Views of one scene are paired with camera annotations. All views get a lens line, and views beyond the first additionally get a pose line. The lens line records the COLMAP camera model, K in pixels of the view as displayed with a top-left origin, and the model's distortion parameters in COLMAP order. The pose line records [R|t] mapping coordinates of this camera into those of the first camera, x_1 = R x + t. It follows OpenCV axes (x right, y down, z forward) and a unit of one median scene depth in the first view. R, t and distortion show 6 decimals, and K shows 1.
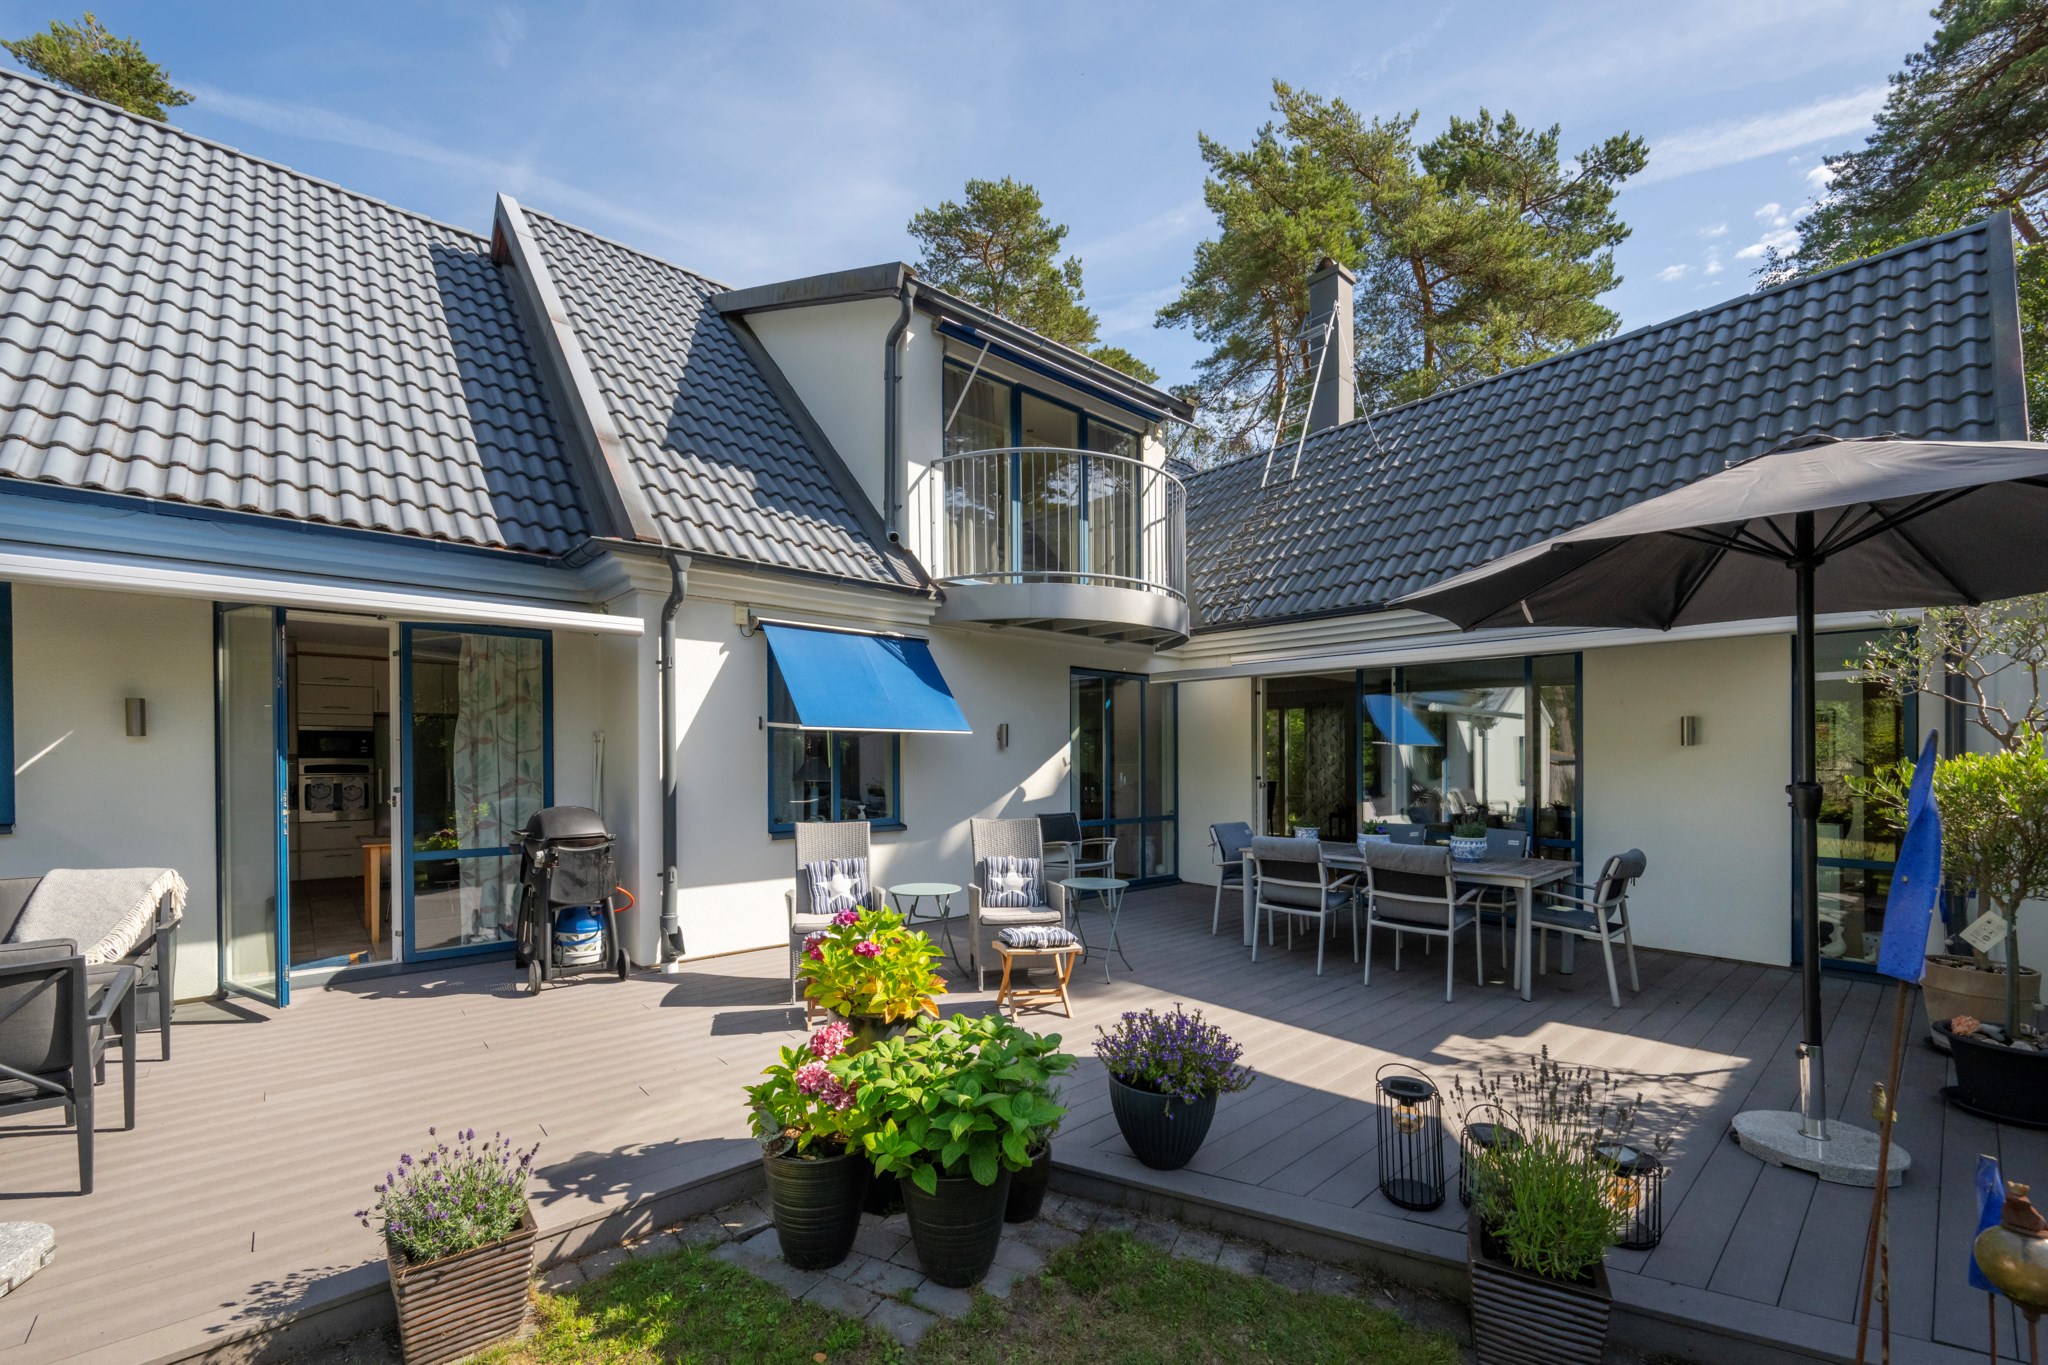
lens RADIAL K [[831.5, 0, 1021.2], [0, 831.5, 754.1], [0, 0, 1]] dist [0.002804, 0.000072]
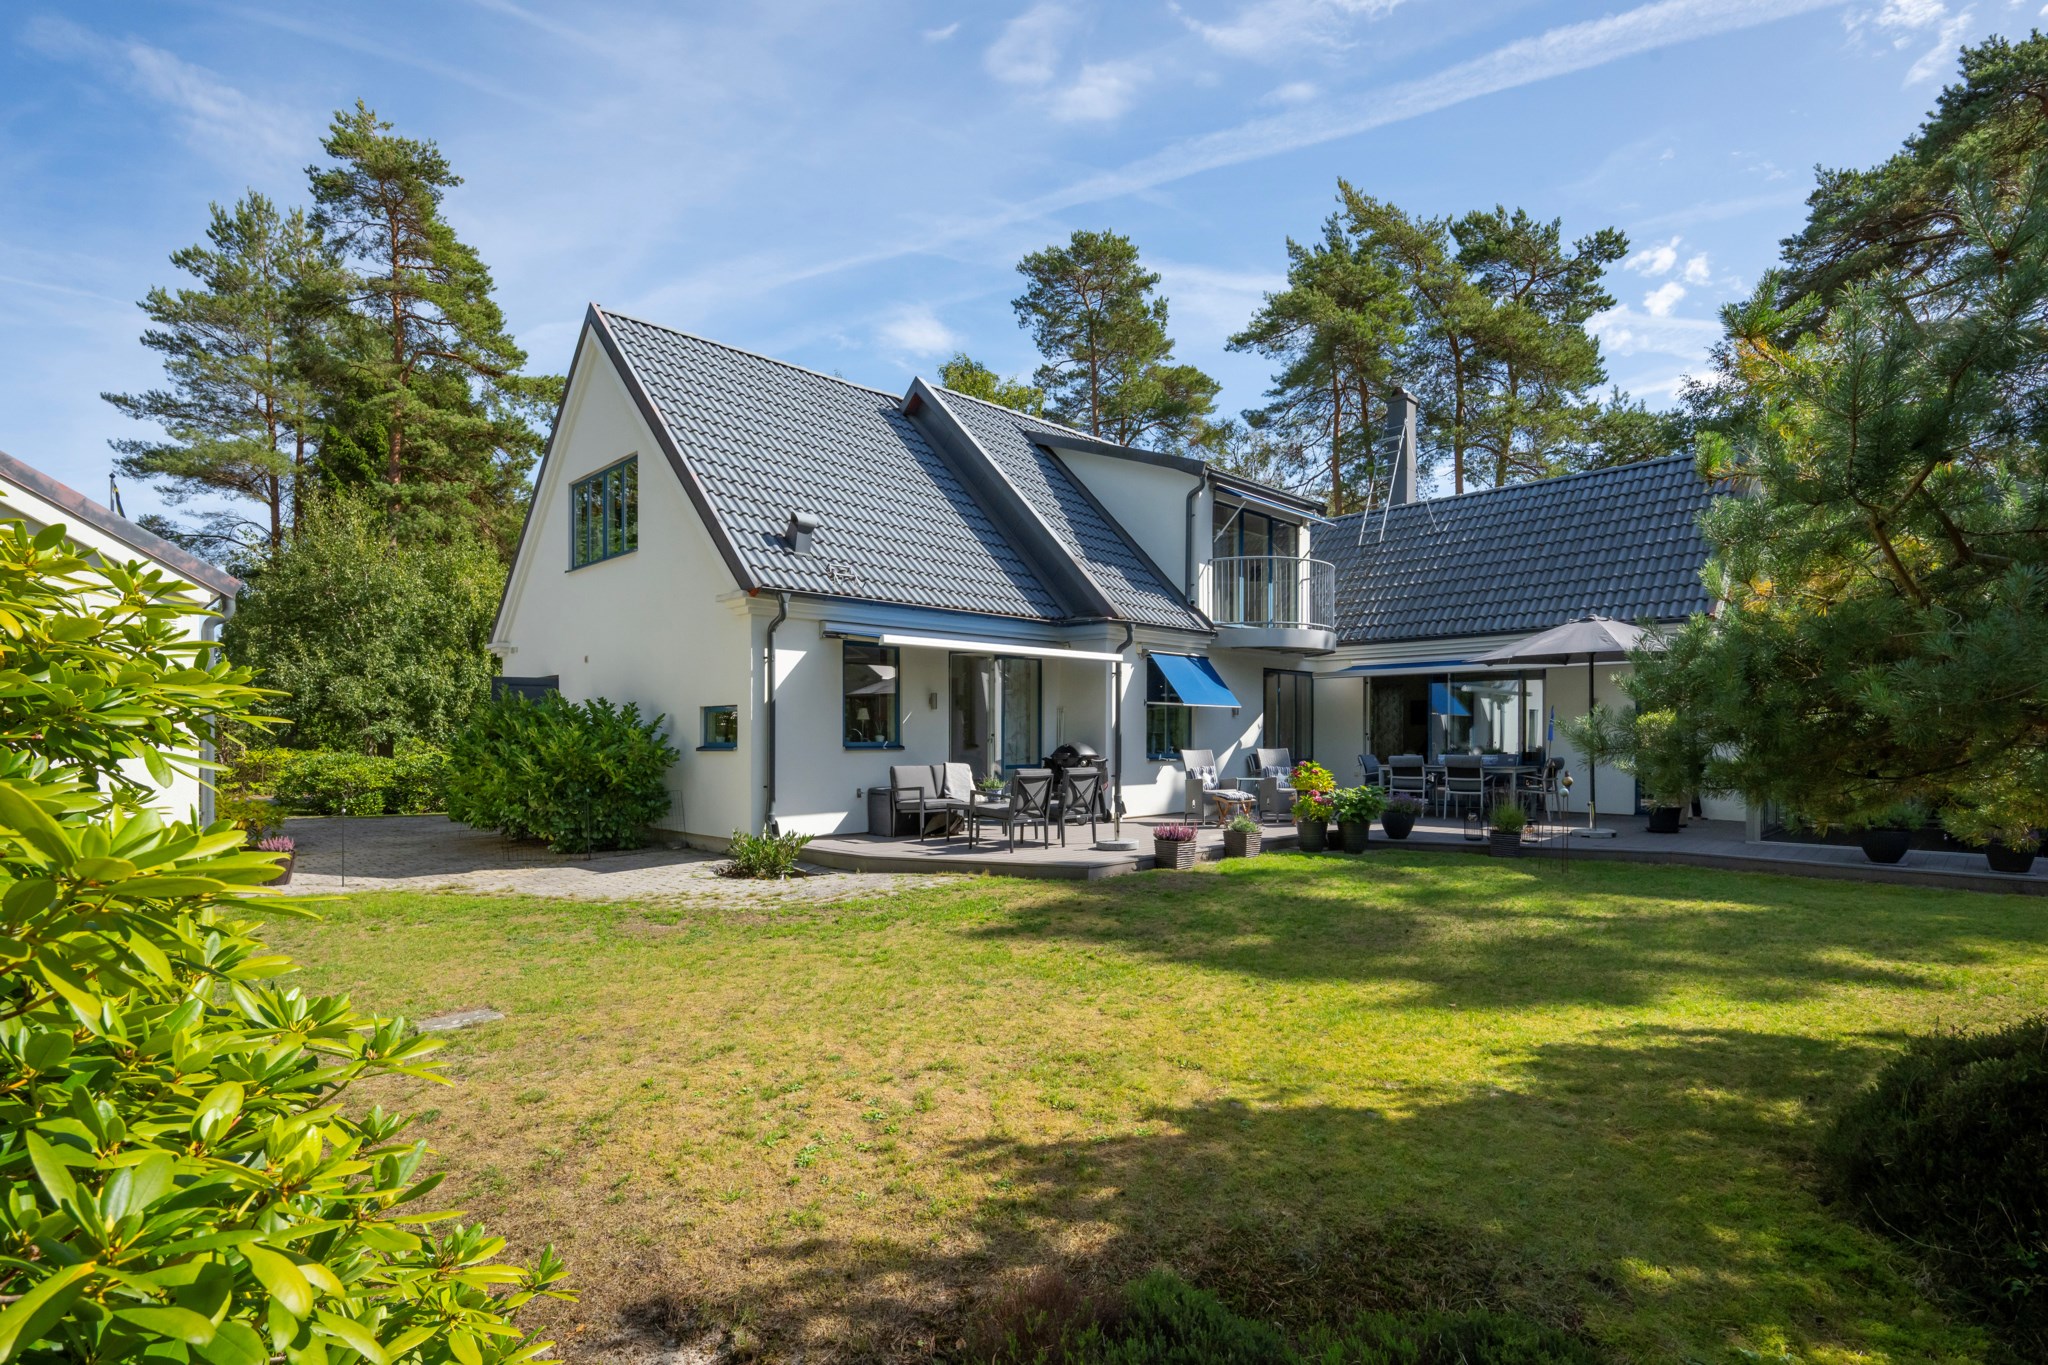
lens RADIAL K [[1013.1, 0, 1025.6], [0, 1013.1, 748.6], [0, 0, 1]] dist [-0.004524, -0.000161]
pose [[0.997854, -0.003225, 0.065402, -0.278109], [0.002112, 0.999852, 0.017067, 0.011282], [-0.065447, -0.016892, 0.997713, -0.512576]]
